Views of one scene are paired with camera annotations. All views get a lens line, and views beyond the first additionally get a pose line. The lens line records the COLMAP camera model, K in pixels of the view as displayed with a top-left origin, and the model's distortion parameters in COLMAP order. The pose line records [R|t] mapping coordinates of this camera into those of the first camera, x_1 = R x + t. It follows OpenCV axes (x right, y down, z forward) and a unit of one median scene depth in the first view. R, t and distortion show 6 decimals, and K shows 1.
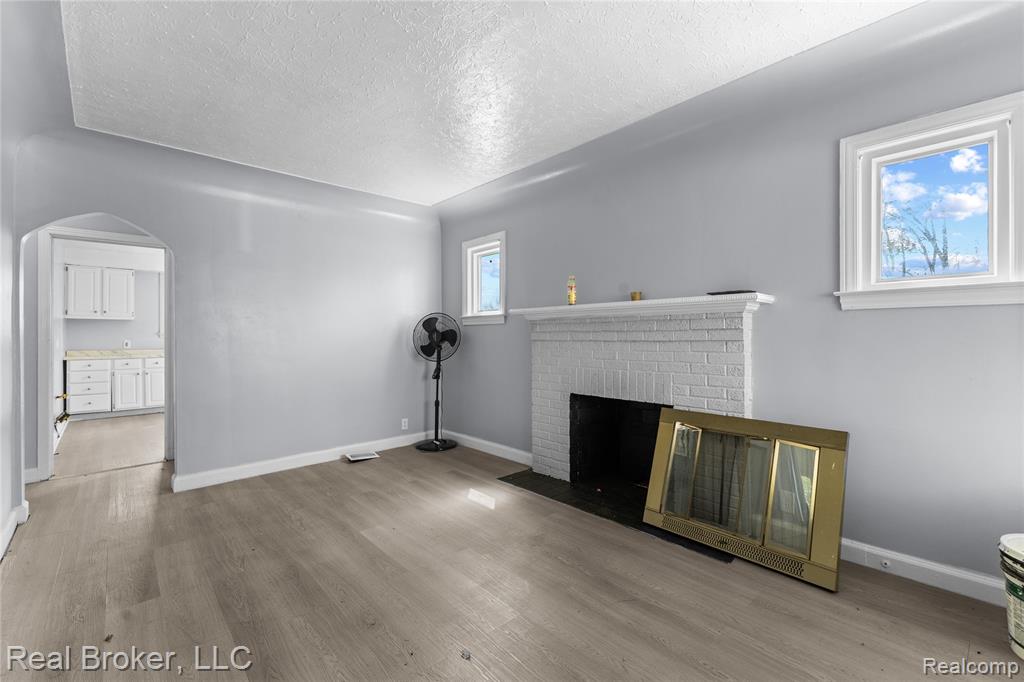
lens RADIAL K [[442.9, 0, 514.6], [0, 442.9, 338.2], [0, 0, 1]] dist [0.002988, 0.000637]
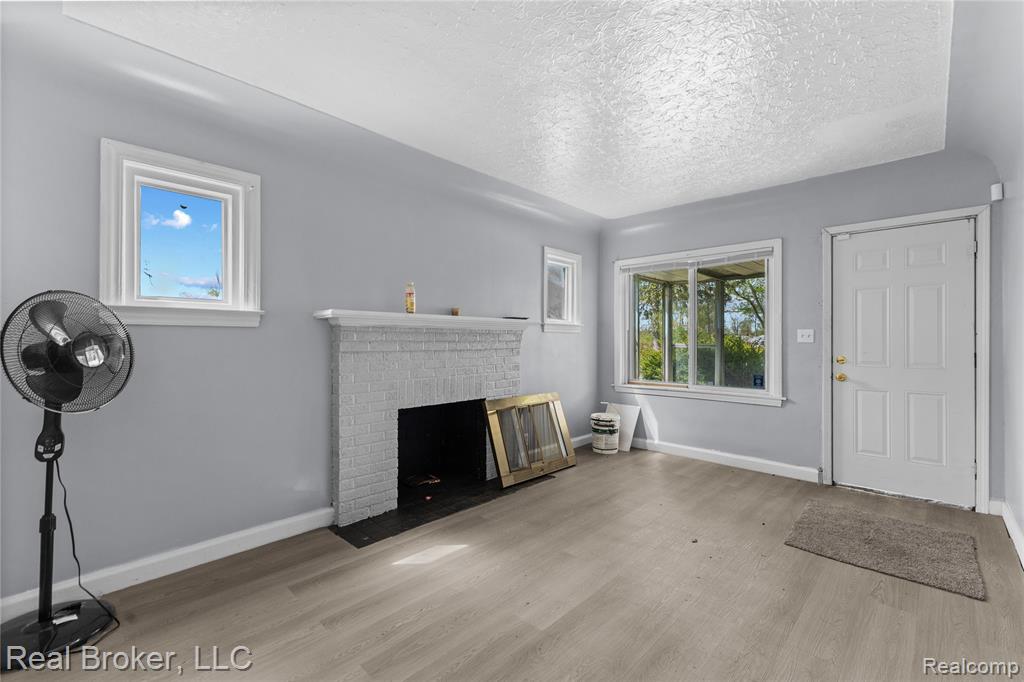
lens RADIAL K [[442.9, 0, 512.1], [0, 442.9, 339.6], [0, 0, 1]] dist [0.002988, 0.000637]
pose [[-0.077096, 0.004148, 0.997015, -0.897636], [0.001540, 0.999991, -0.004042, -0.016606], [-0.997023, 0.001223, -0.077101, 0.944752]]
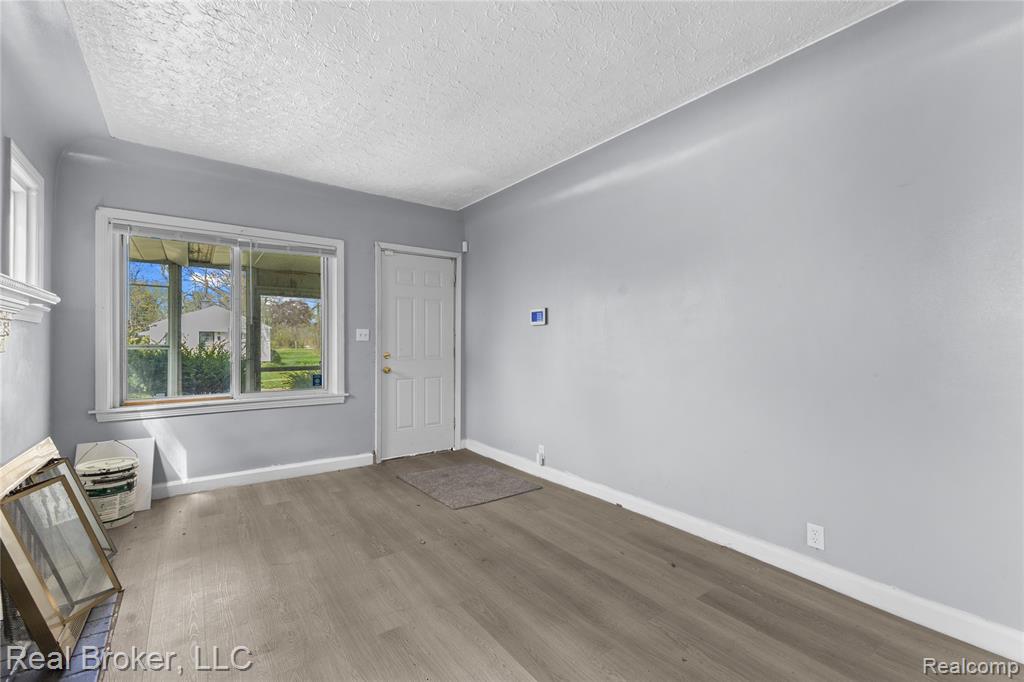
lens RADIAL K [[442.9, 0, 518.2], [0, 442.9, 341.9], [0, 0, 1]] dist [0.002988, 0.000637]
pose [[-0.996266, 0.002684, 0.086301, -0.314501], [0.002851, 0.999994, 0.001808, -0.010627], [-0.086295, 0.002048, -0.996267, 1.352661]]
